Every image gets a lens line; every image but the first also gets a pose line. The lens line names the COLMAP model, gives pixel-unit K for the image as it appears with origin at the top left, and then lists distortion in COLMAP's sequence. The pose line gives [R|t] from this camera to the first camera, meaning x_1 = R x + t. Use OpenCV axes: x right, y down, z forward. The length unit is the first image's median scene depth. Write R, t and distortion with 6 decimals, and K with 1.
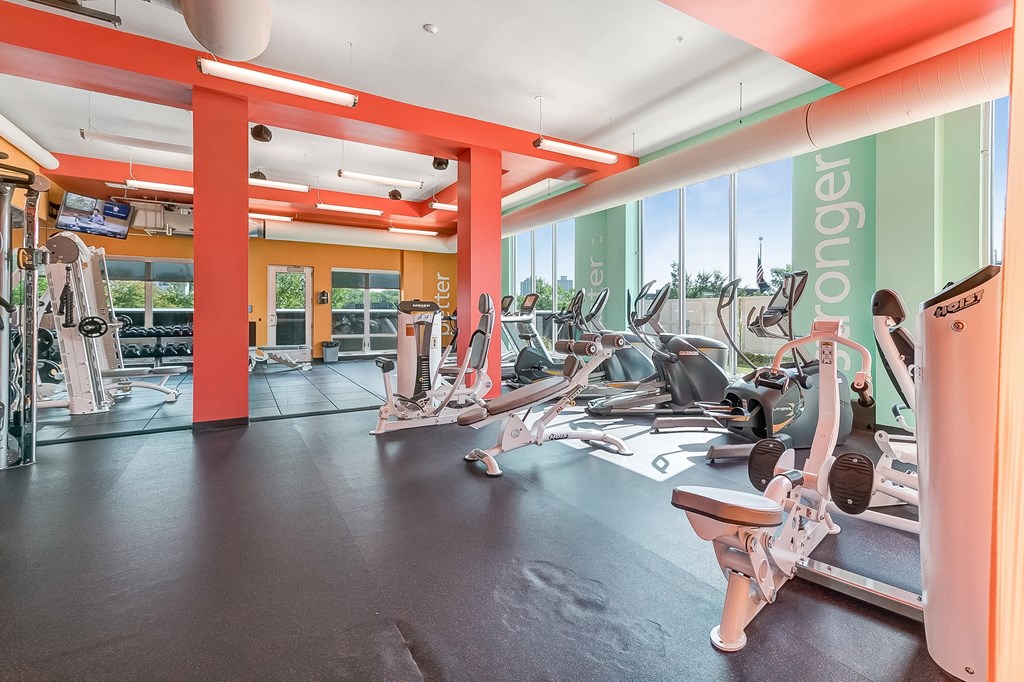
lens RADIAL K [[460.1, 0, 513.9], [0, 460.1, 315.0], [0, 0, 1]] dist [-0.001690, -0.000163]
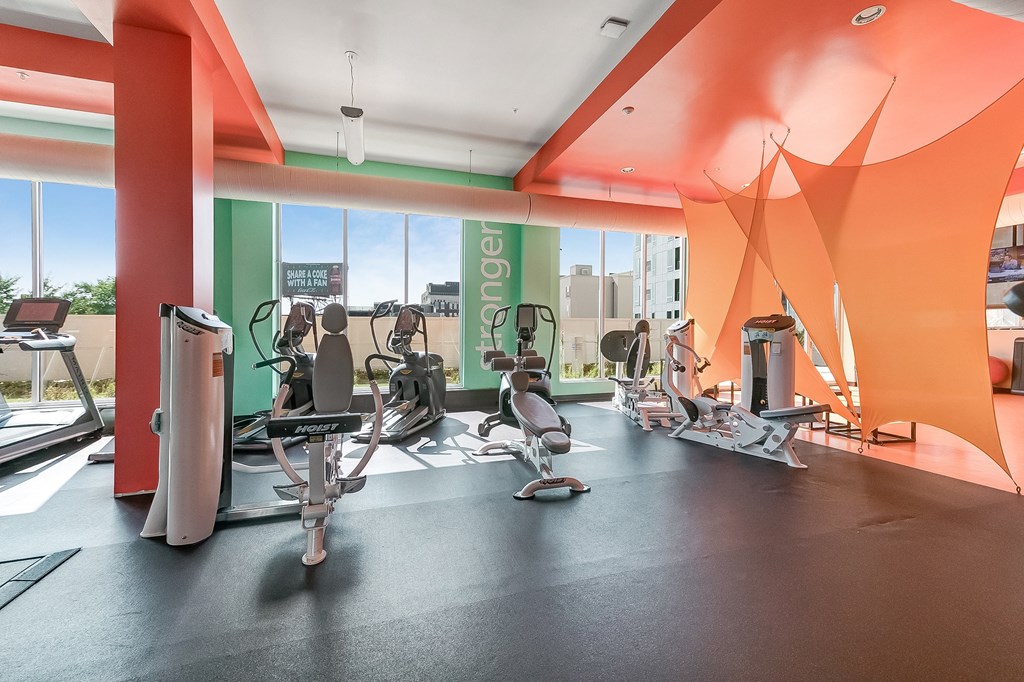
lens RADIAL K [[439.2, 0, 512.0], [0, 439.2, 341.0], [0, 0, 1]] dist [-0.000168, -0.000006]
pose [[0.215607, -0.010969, 0.976419, -0.364819], [-0.005447, 0.999908, 0.012436, 0.004496], [-0.976465, -0.008000, 0.215527, 0.337285]]
